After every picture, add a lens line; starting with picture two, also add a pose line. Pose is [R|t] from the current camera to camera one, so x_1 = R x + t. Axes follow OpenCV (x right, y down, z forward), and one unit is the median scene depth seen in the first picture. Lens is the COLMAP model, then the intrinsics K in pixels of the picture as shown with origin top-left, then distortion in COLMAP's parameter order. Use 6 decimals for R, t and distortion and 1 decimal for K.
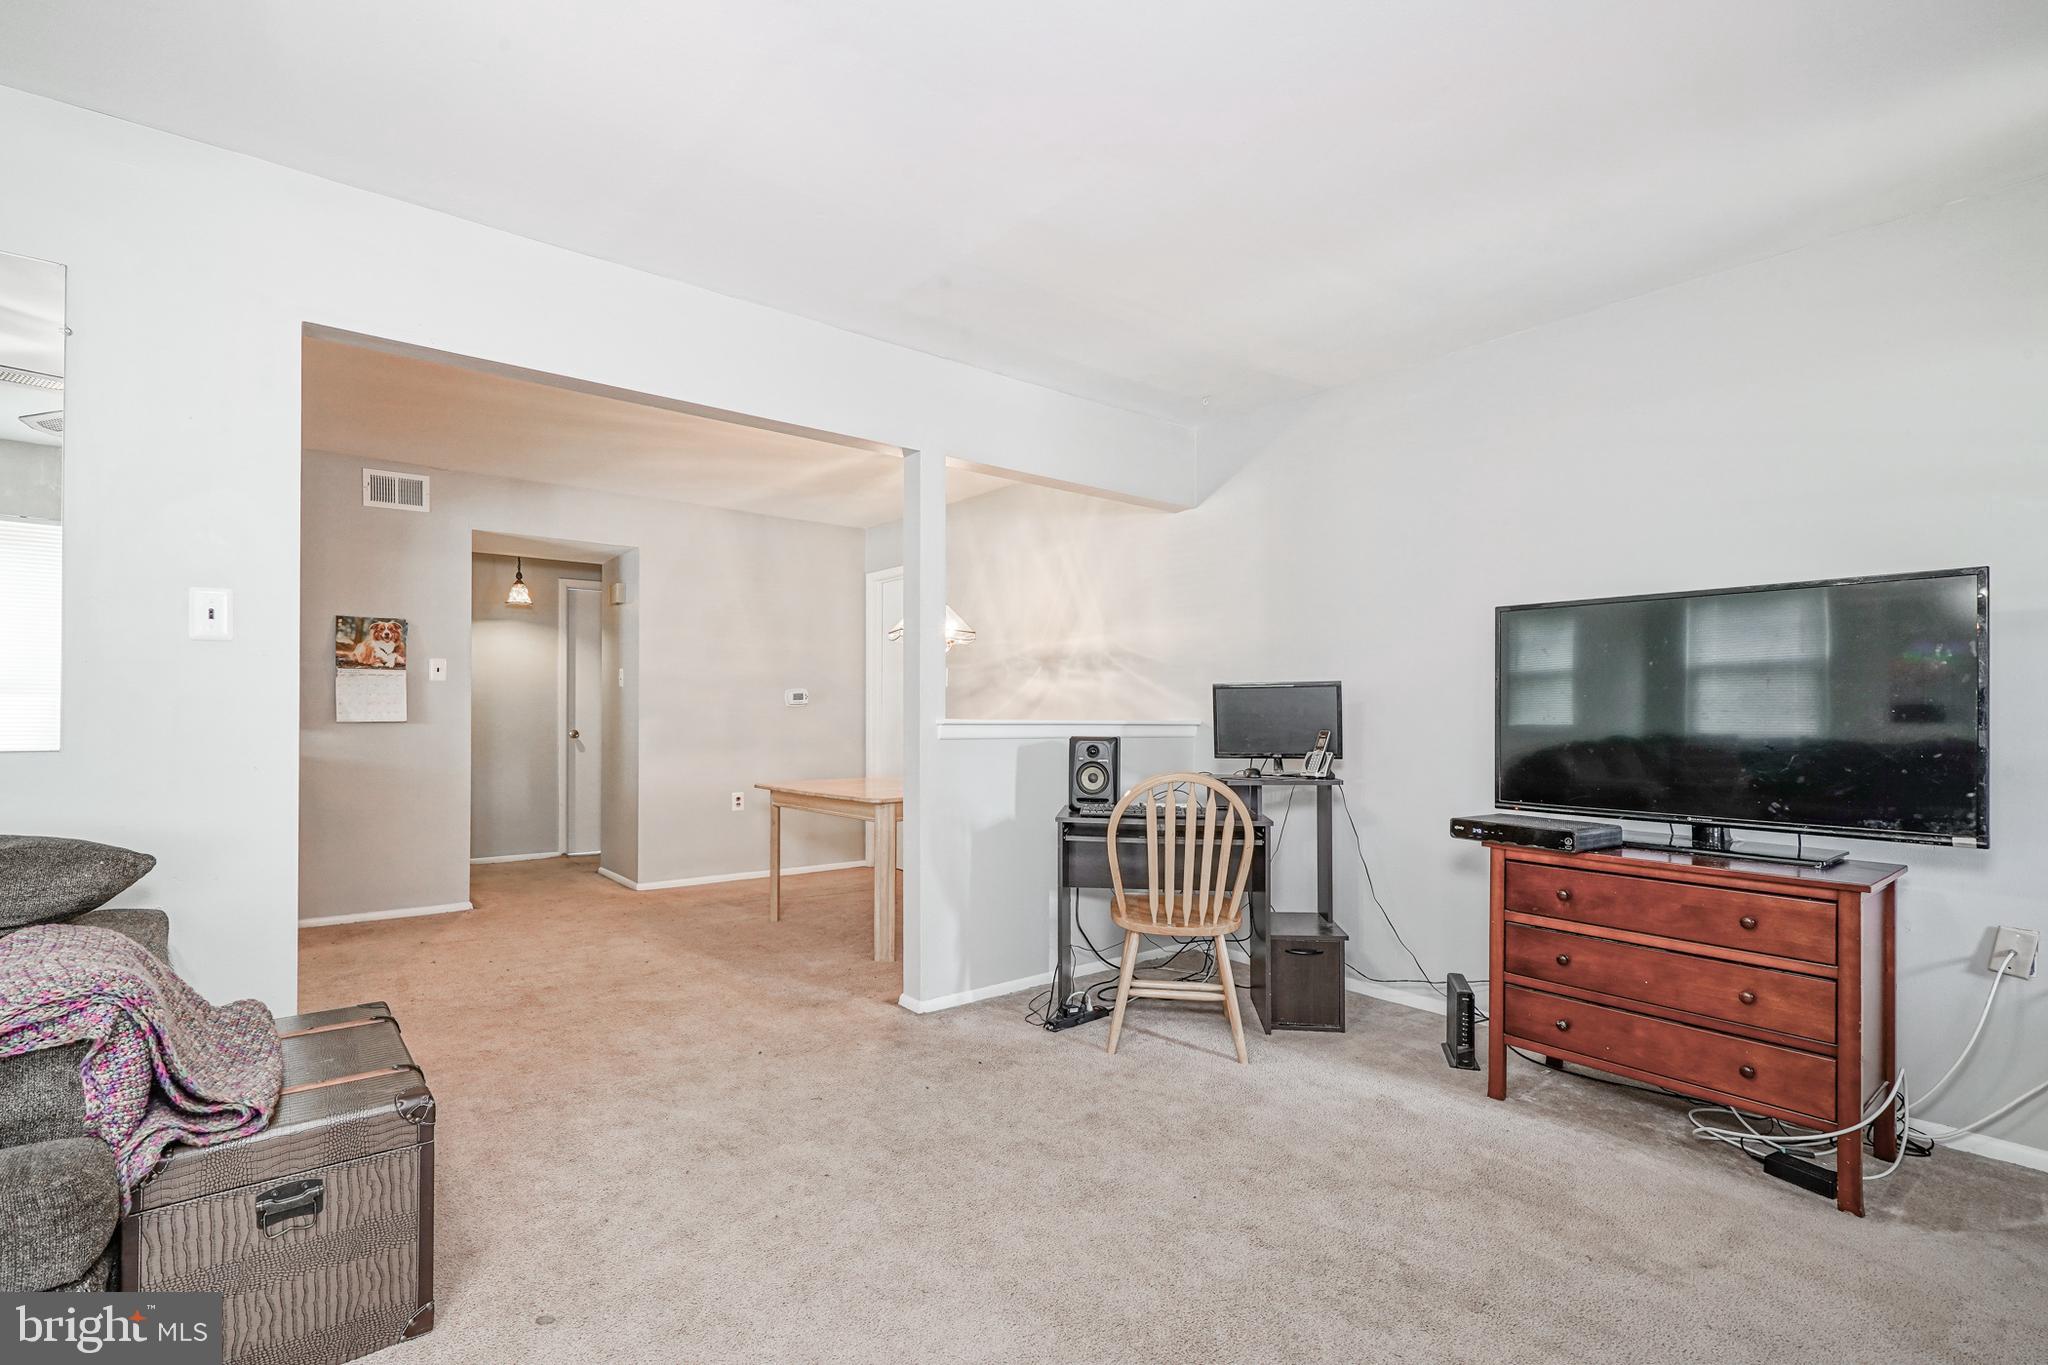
lens RADIAL K [[940.2, 0, 1015.6], [0, 940.2, 707.9], [0, 0, 1]] dist [-0.001822, 0.000281]
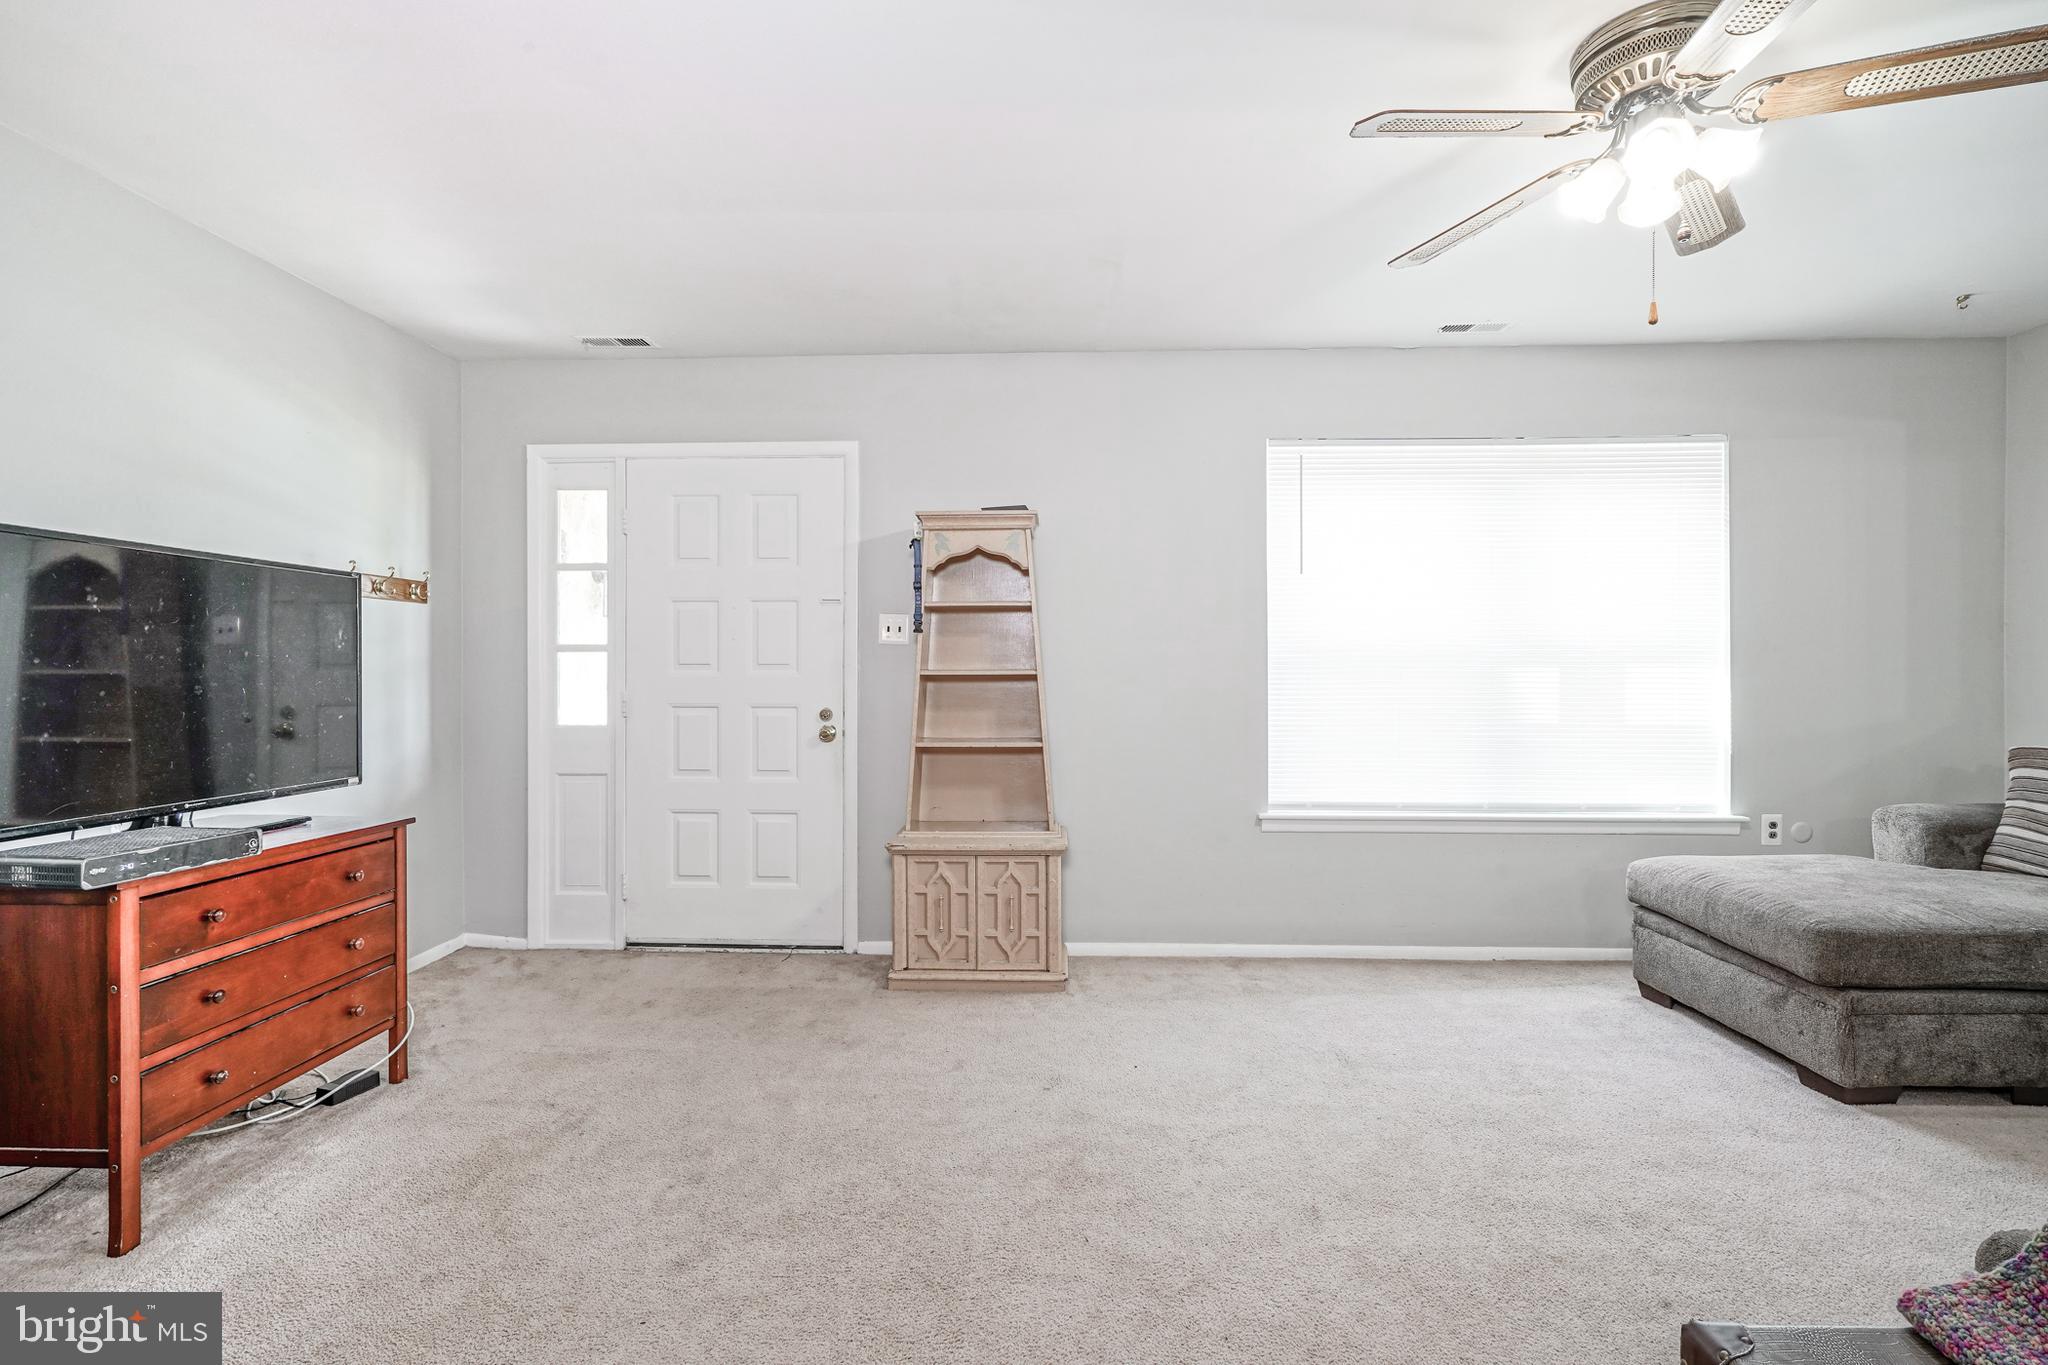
lens RADIAL K [[925.9, 0, 1014.4], [0, 925.9, 678.7], [0, 0, 1]] dist [-0.002013, 0.000697]
pose [[-0.750914, -0.007927, 0.660352, -0.330981], [-0.004110, 0.999965, 0.007330, -0.008205], [-0.660387, 0.002790, -0.750920, 0.850284]]
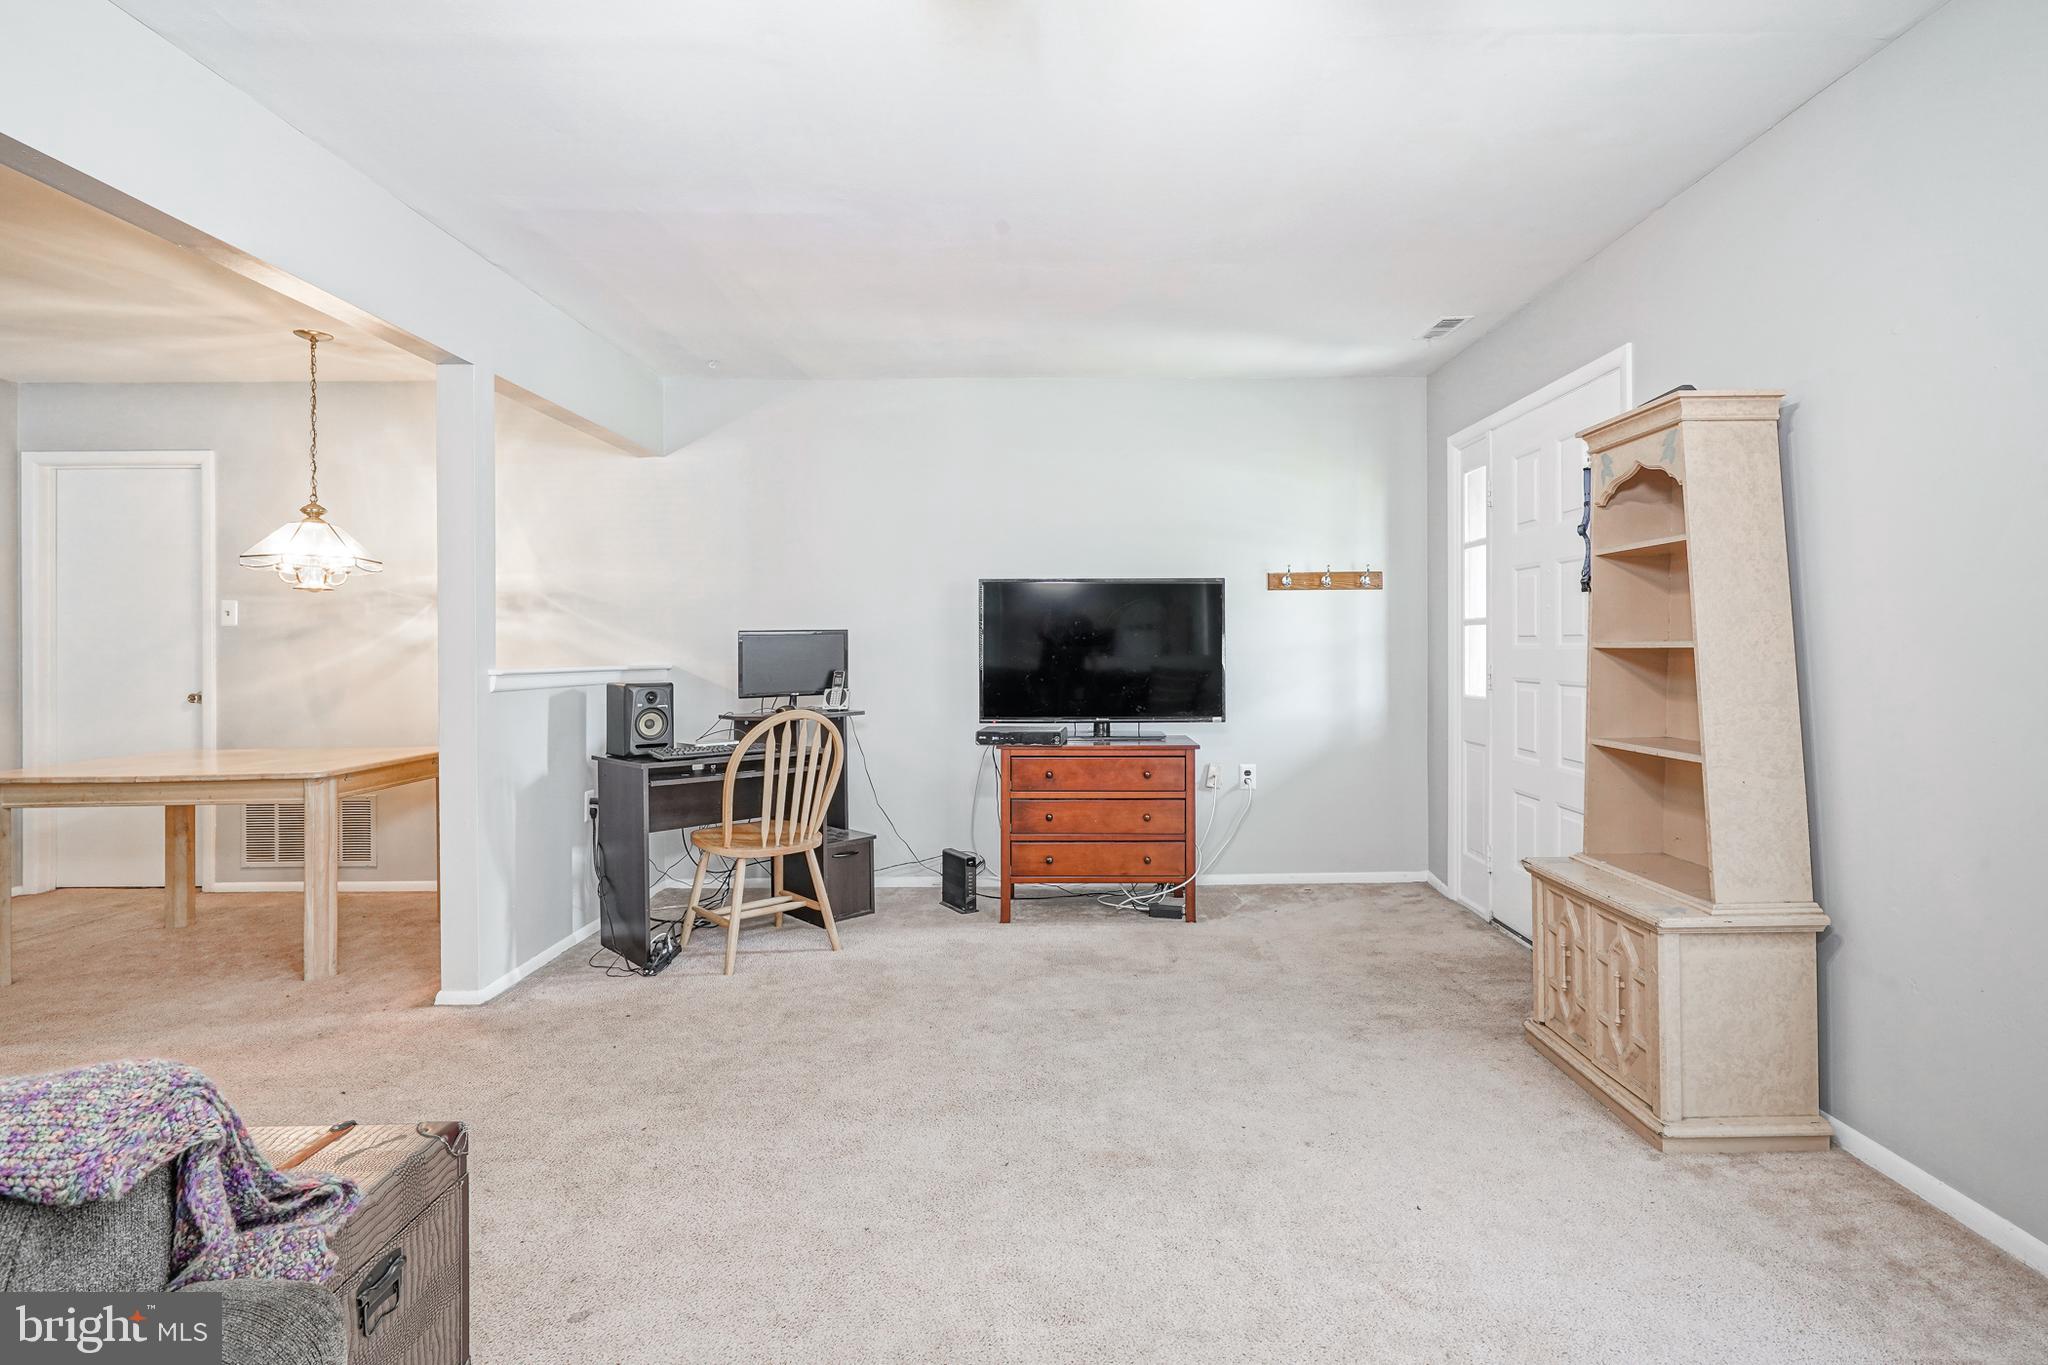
lens RADIAL K [[970.8, 0, 1069.0], [0, 970.8, 646.4], [0, 0, 1]] dist [-0.005649, 0.000351]
pose [[0.614485, -0.007424, 0.788894, -0.473333], [0.004279, 0.999972, 0.006078, -0.013372], [-0.788917, -0.000359, 0.614500, 0.006408]]
